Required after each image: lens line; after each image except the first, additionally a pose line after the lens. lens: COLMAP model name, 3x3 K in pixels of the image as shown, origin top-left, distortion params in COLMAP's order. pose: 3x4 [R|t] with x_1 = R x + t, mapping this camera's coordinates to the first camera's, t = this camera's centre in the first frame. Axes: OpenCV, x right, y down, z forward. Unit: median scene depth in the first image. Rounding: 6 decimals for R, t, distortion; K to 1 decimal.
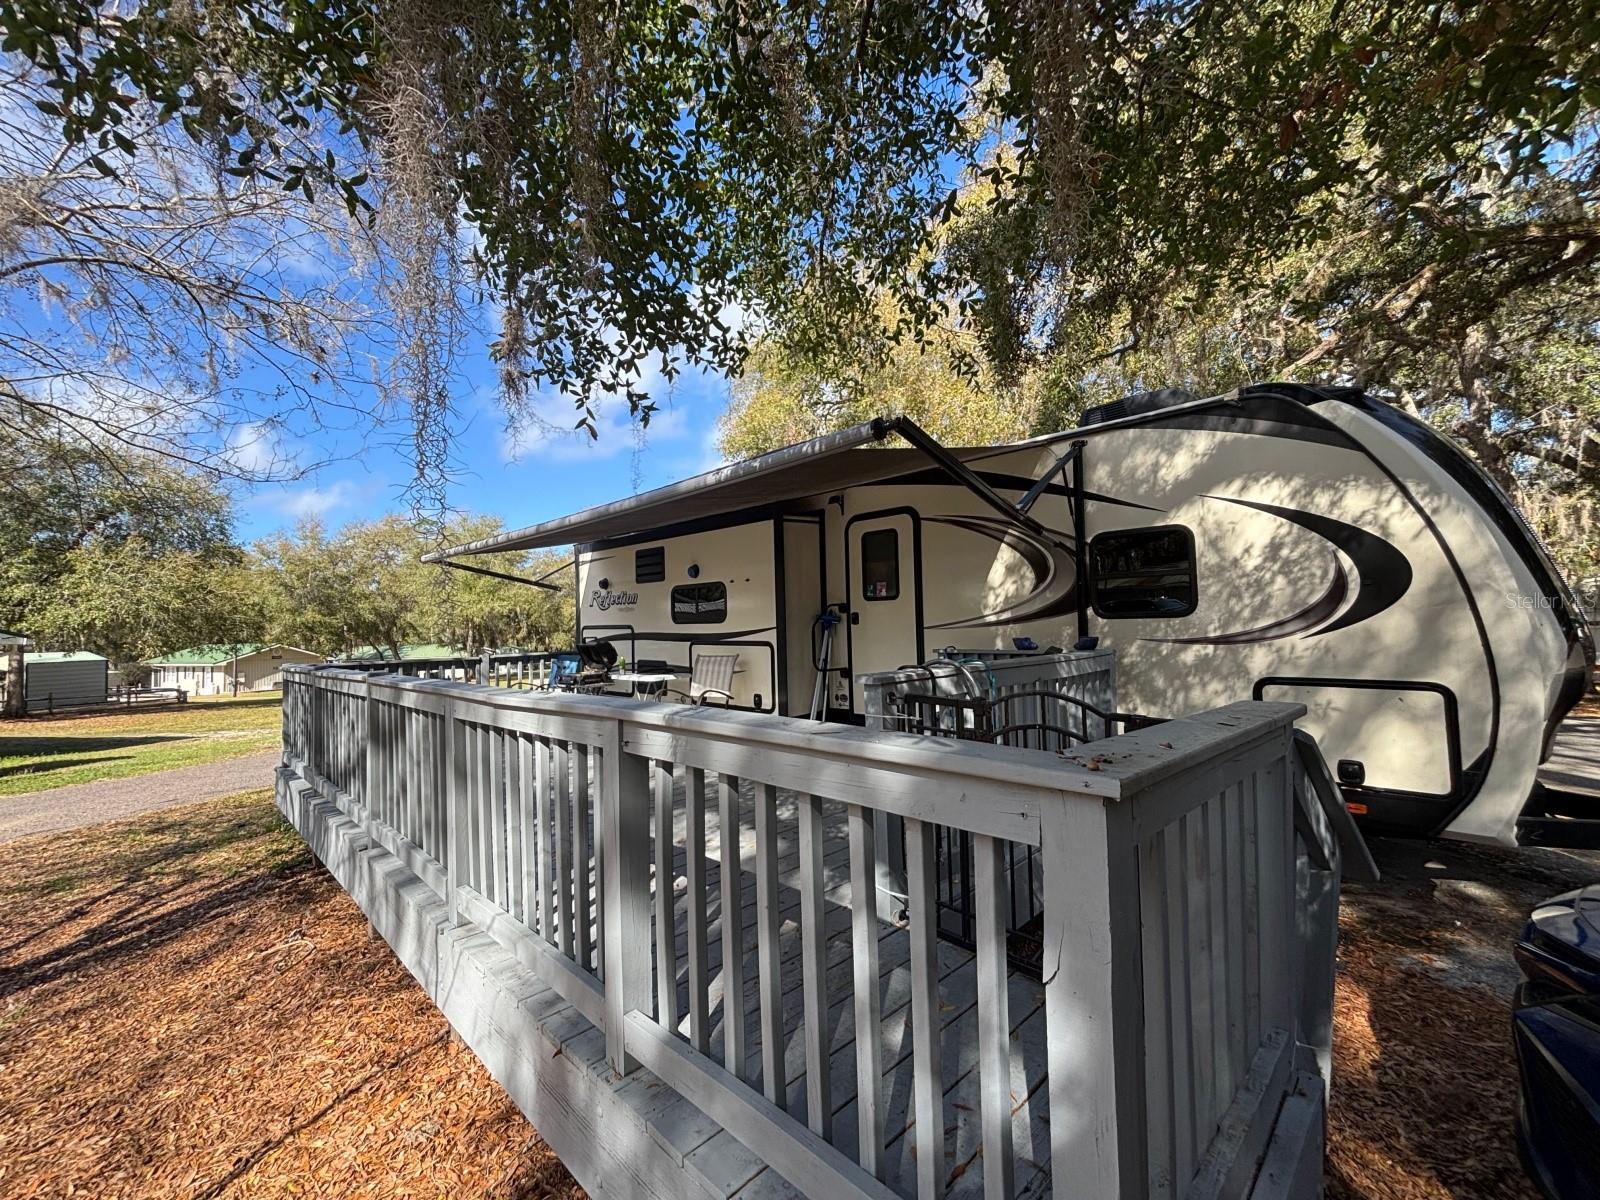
lens RADIAL K [[650.6, 0, 794.3], [0, 650.6, 605.7], [0, 0, 1]] dist [-0.000067, 0.000256]
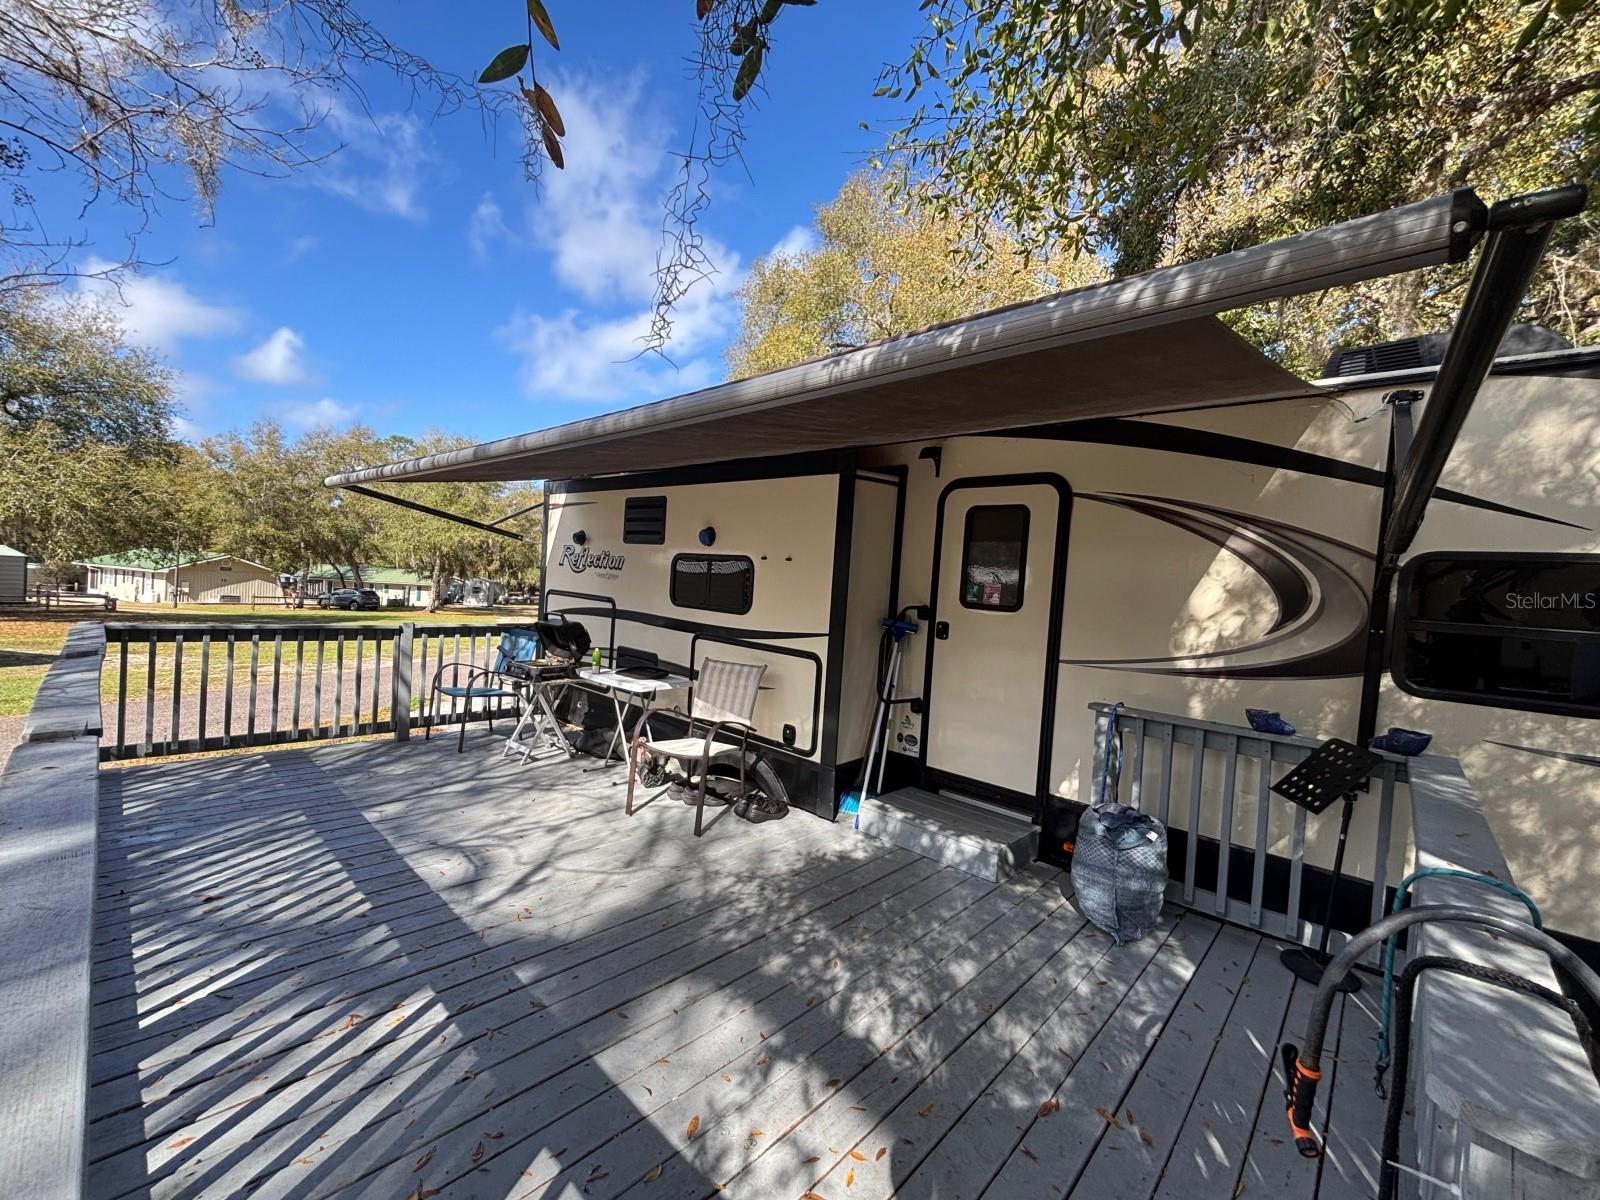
lens RADIAL K [[650.6, 0, 794.3], [0, 650.6, 605.7], [0, 0, 1]] dist [-0.000067, 0.000256]
pose [[0.995235, 0.090302, 0.036773, -0.072504], [-0.092540, 0.993615, 0.064543, -0.029230], [-0.030710, -0.067639, 0.997237, 0.258457]]
